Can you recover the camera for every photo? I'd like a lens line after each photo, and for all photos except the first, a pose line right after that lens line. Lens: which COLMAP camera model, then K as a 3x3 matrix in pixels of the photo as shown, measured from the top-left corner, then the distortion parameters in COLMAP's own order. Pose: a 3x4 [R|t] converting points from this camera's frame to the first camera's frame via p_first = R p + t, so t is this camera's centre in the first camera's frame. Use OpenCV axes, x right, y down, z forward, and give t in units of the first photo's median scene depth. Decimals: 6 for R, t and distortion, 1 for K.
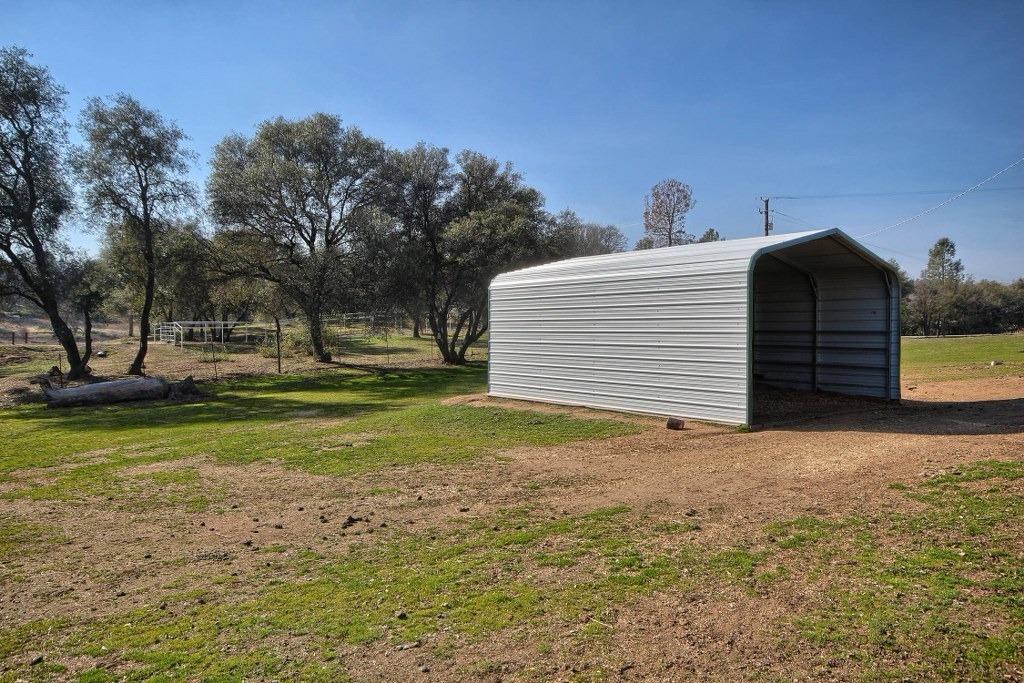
lens RADIAL K [[662.9, 0, 517.9], [0, 662.9, 337.2], [0, 0, 1]] dist [0.006155, 0.002284]
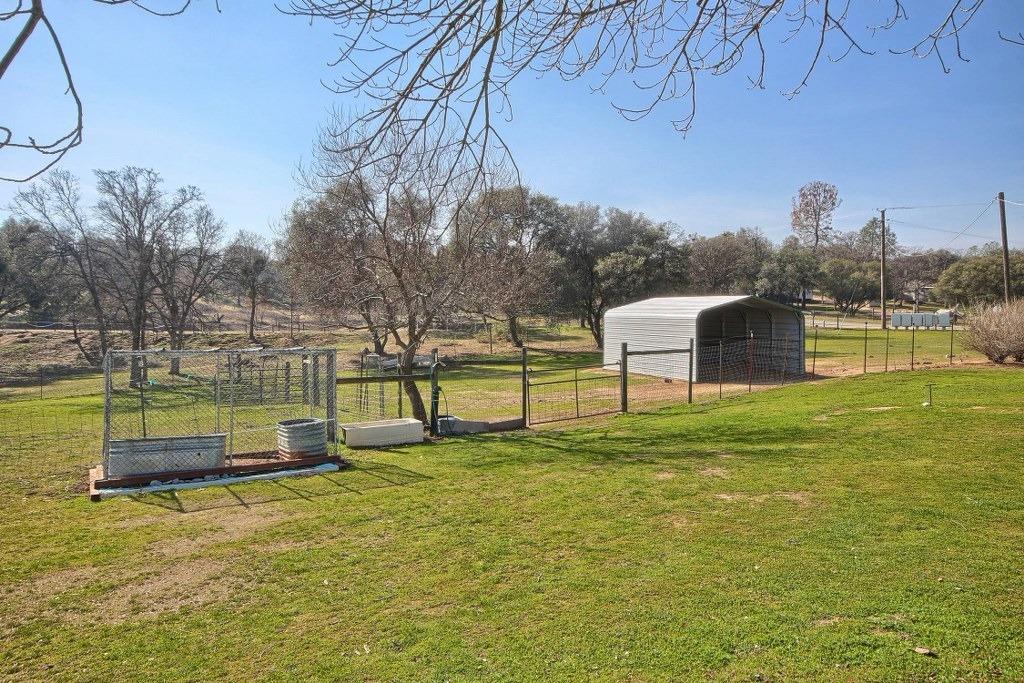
lens RADIAL K [[662.9, 0, 516.0], [0, 662.9, 338.1], [0, 0, 1]] dist [0.006155, 0.002284]
pose [[0.963642, 0.010325, -0.266997, 0.107086], [-0.001525, 0.999449, 0.033145, -0.032728], [0.267192, -0.031532, 0.963127, -0.464268]]
